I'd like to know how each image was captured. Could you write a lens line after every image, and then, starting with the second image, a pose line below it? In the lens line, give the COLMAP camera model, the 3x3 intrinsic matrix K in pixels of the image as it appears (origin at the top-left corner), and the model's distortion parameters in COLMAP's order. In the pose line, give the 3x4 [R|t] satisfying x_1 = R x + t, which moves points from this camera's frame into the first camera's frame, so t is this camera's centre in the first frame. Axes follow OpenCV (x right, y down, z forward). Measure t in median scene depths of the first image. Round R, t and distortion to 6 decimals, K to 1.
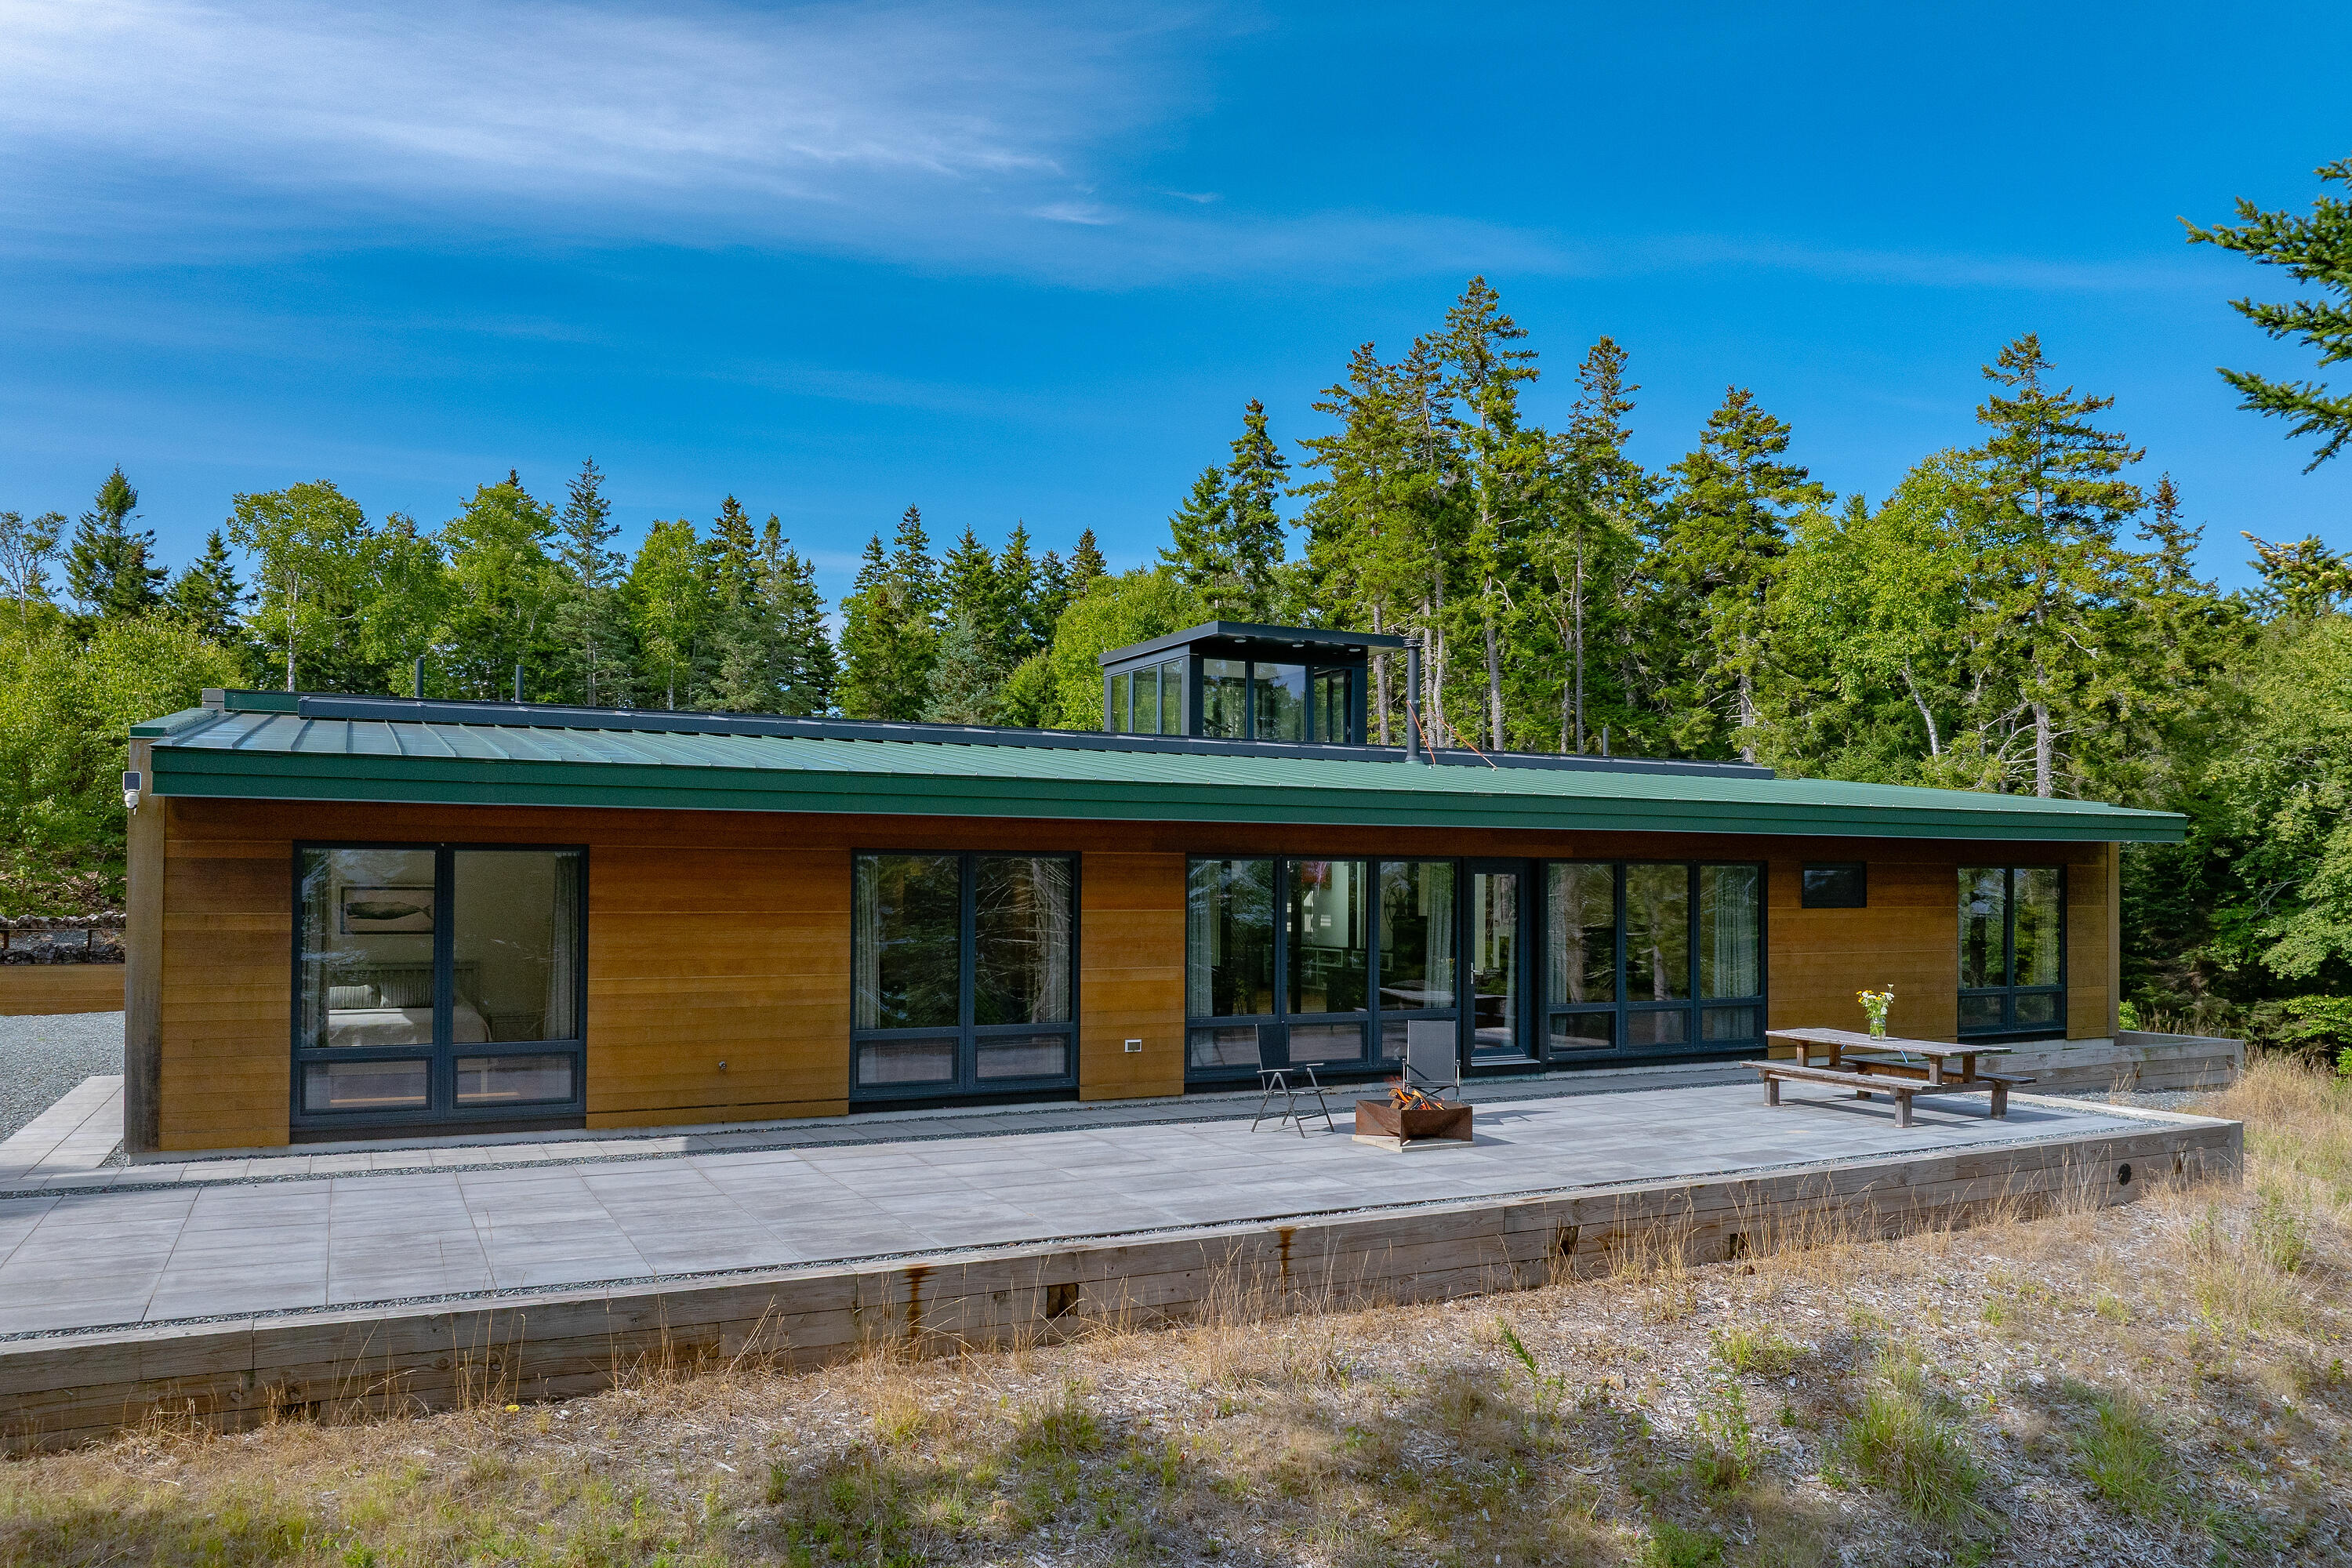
lens RADIAL K [[1652.8, 0, 1180.0], [0, 1652.8, 793.0], [0, 0, 1]] dist [-0.037397, -0.000438]
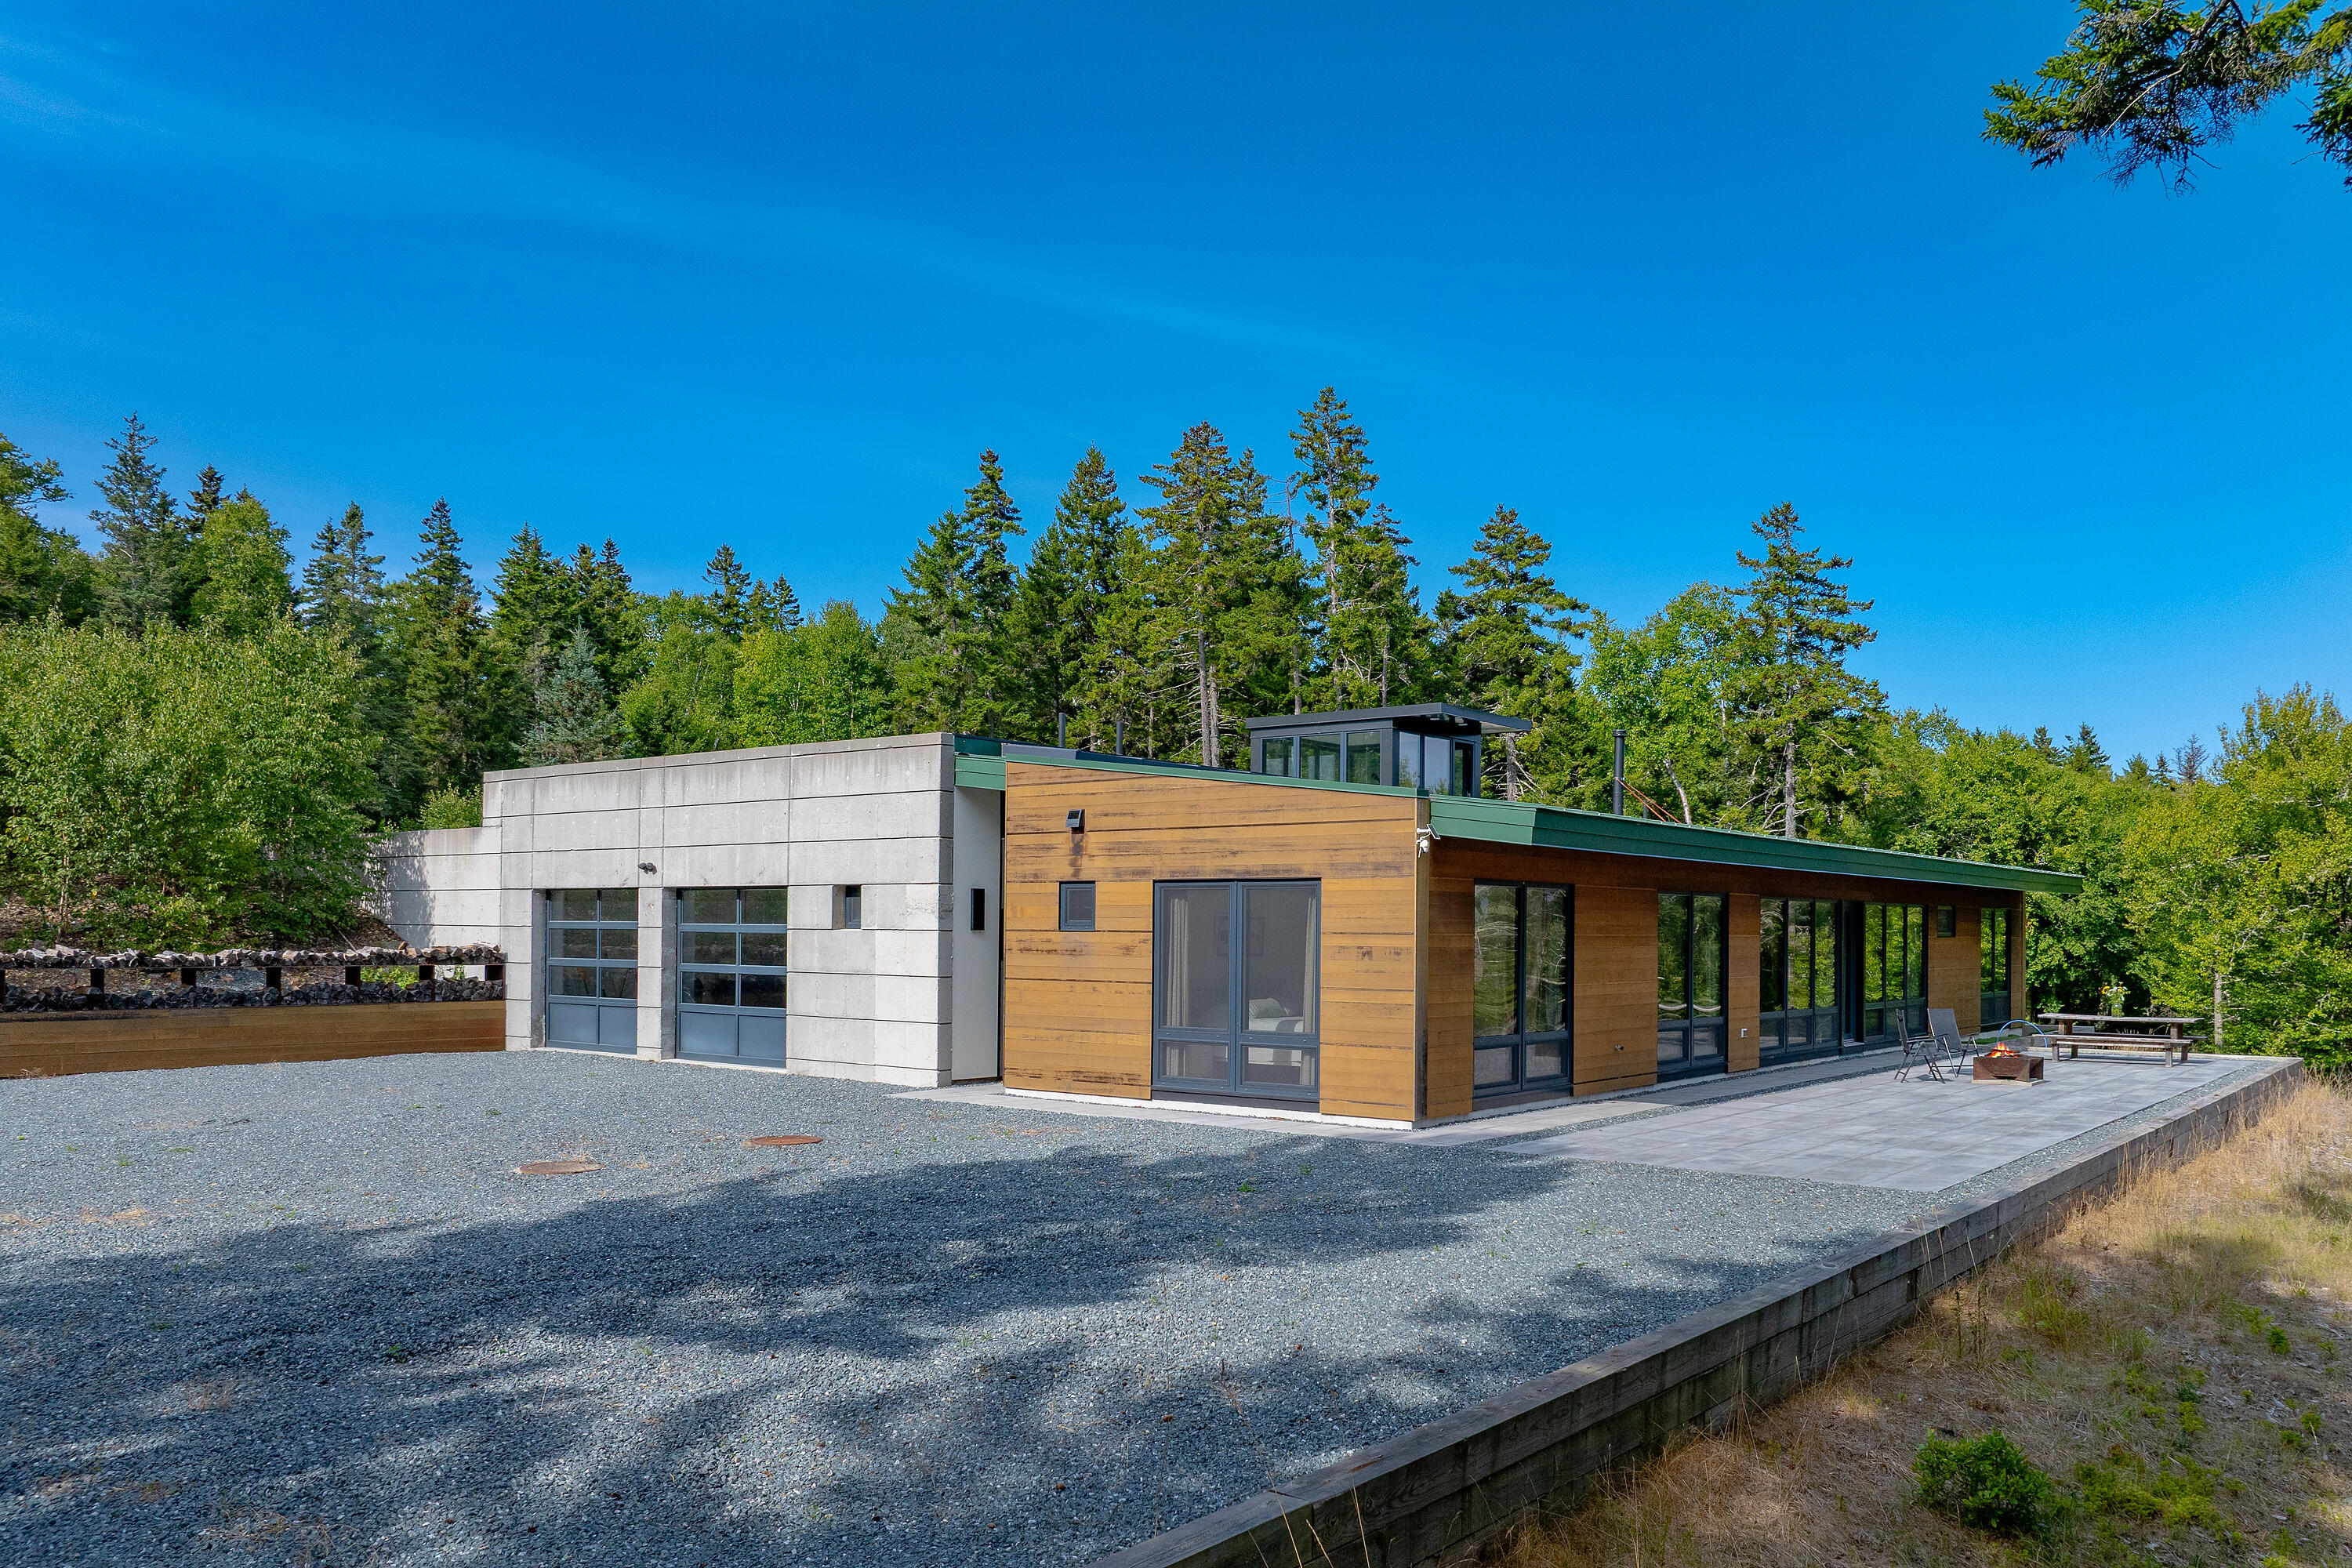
lens RADIAL K [[1713.7, 0, 1239.9], [0, 1713.7, 897.0], [0, 0, 1]] dist [-0.033694, 0.003909]
pose [[0.902011, 0.010019, 0.431597, -0.620318], [-0.025632, 0.999210, 0.030375, 0.003489], [-0.430952, -0.038462, 0.901555, -0.067784]]
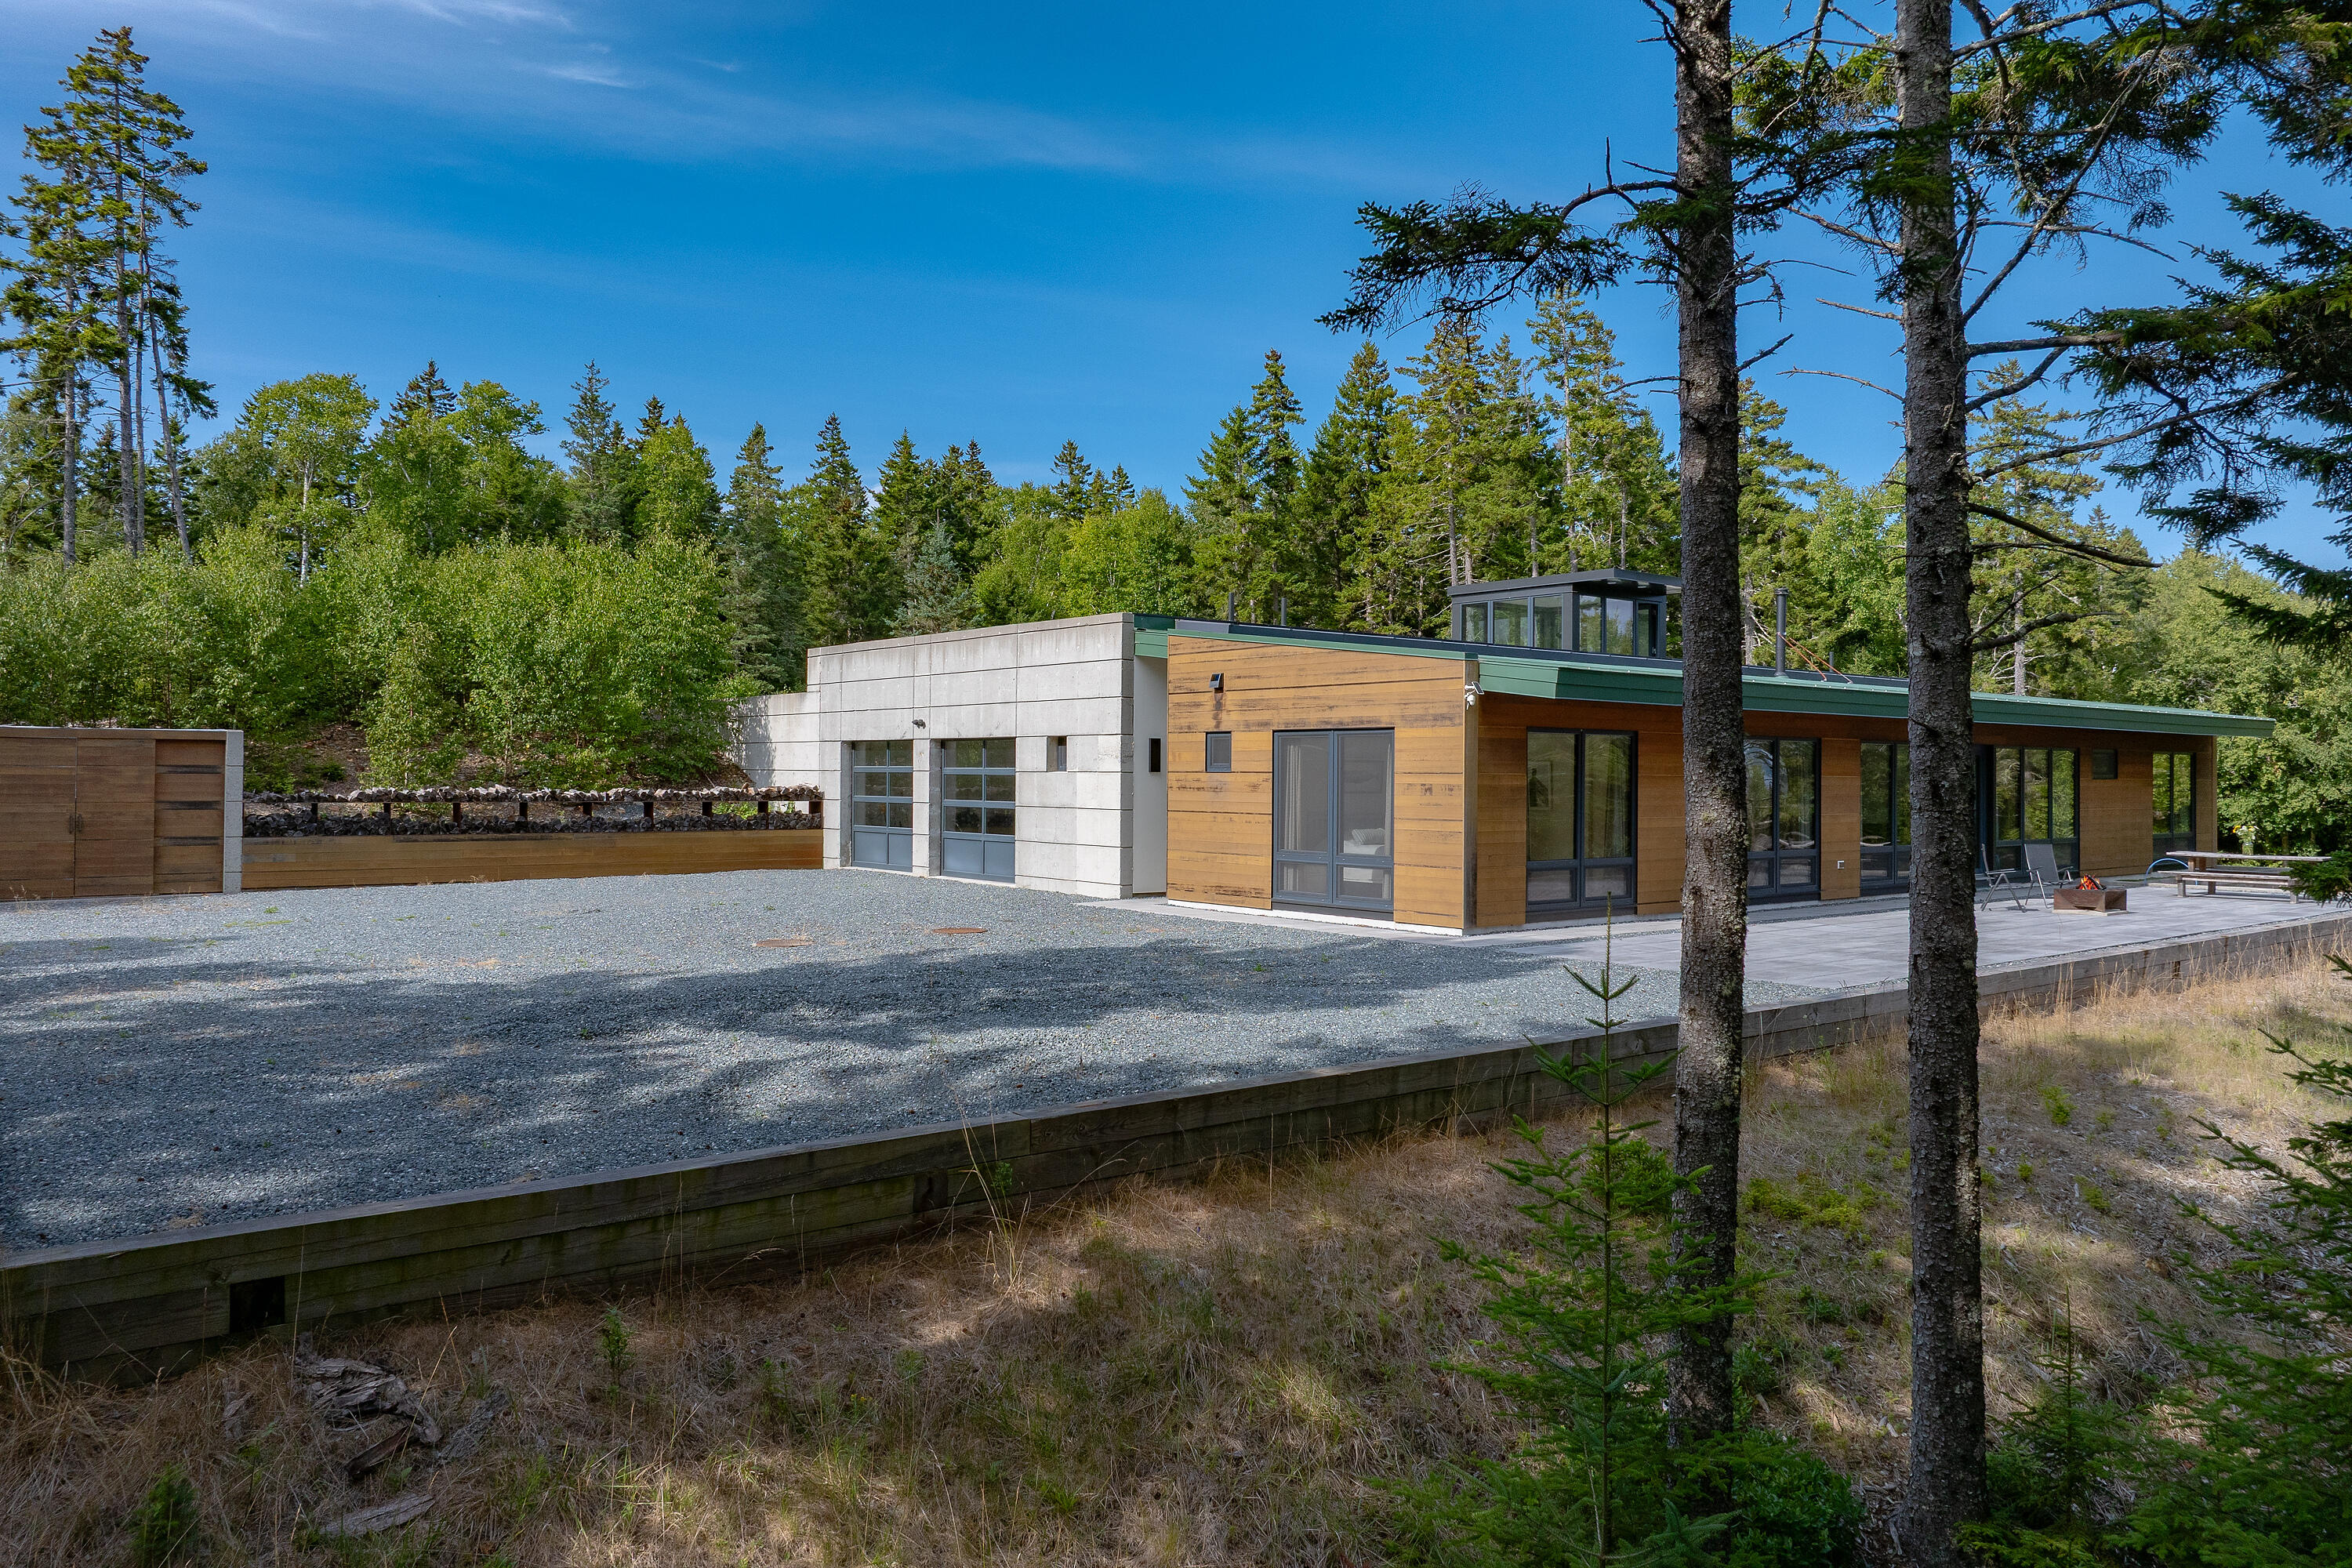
lens RADIAL K [[1594.4, 0, 1185.6], [0, 1594.4, 744.8], [0, 0, 1]] dist [0.001128, -0.077384]
pose [[0.978640, 0.005270, 0.205515, -0.557822], [-0.012470, 0.999352, 0.033753, -0.000317], [-0.205204, -0.035594, 0.978072, -0.191640]]
